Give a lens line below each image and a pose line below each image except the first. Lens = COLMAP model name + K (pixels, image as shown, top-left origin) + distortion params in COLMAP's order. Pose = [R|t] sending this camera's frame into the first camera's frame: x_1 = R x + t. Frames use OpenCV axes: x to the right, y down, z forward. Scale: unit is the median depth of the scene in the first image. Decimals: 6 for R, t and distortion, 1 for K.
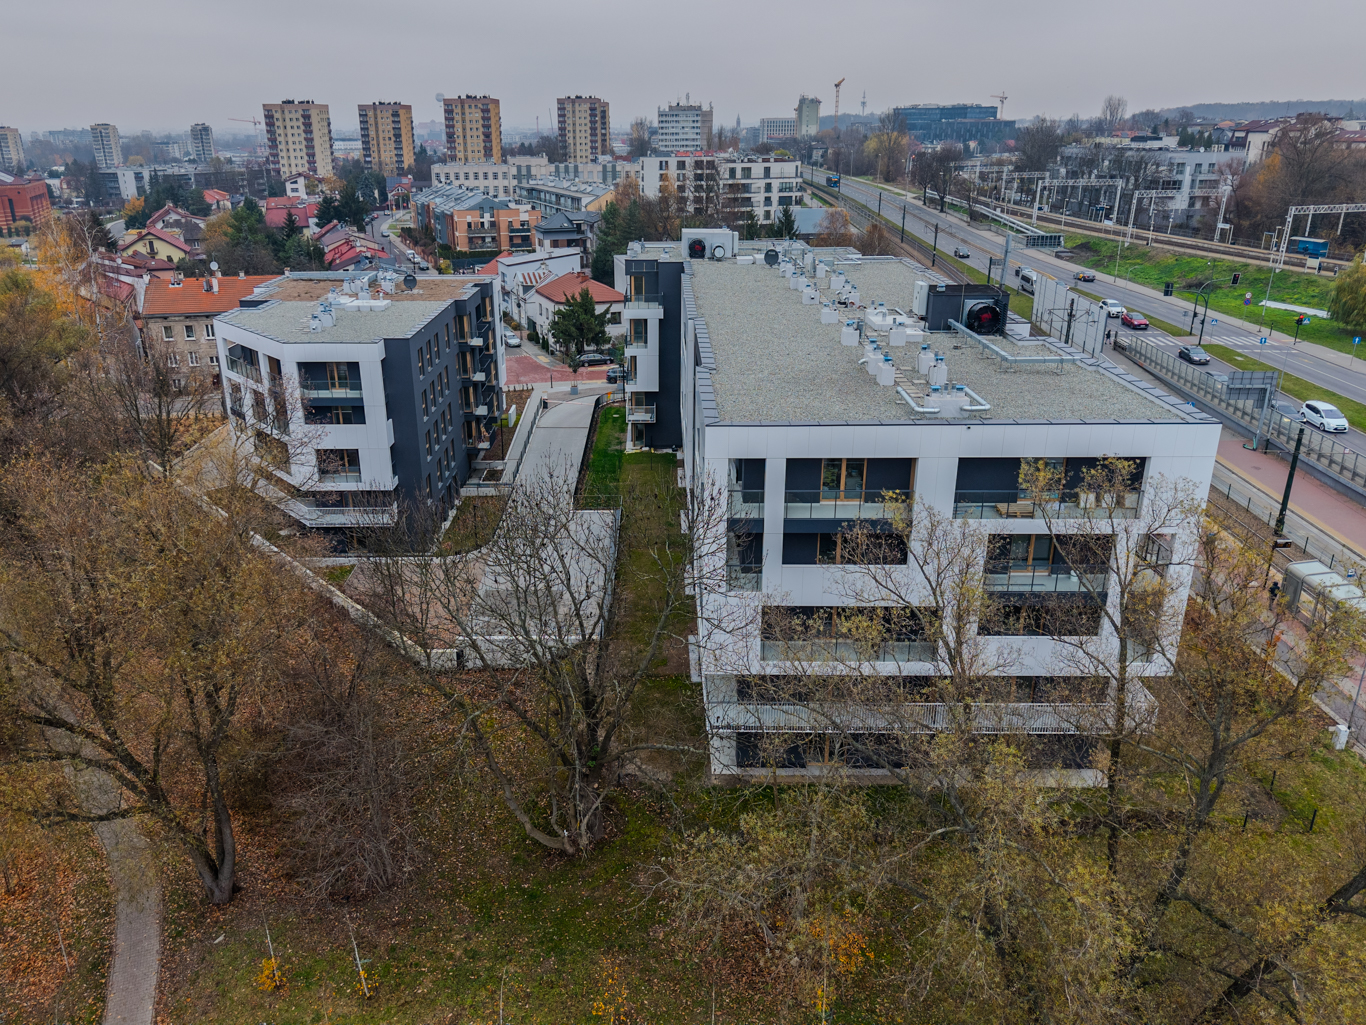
lens RADIAL K [[994.5, 0, 643.8], [0, 994.5, 510.7], [0, 0, 1]] dist [0.004244, -0.009392]
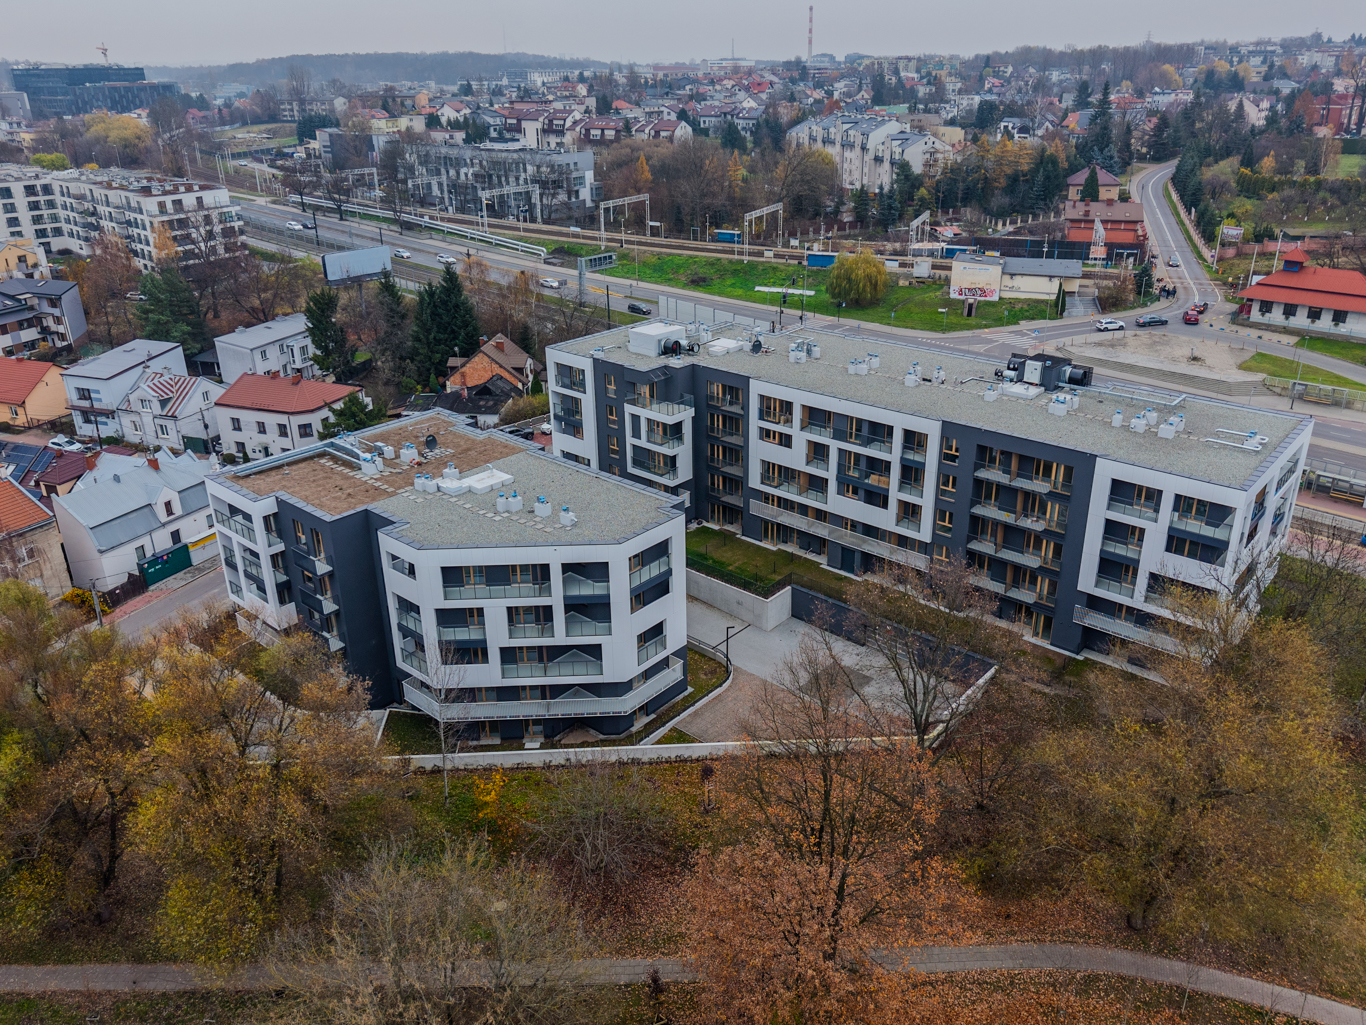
lens RADIAL K [[1025.8, 0, 720.5], [0, 1025.8, 508.4], [0, 0, 1]] dist [0.008574, -0.009588]
pose [[0.625626, -0.303838, 0.718523, -0.339275], [0.274309, 0.947900, 0.161990, -0.112911], [-0.730306, 0.095752, 0.676376, 0.086372]]
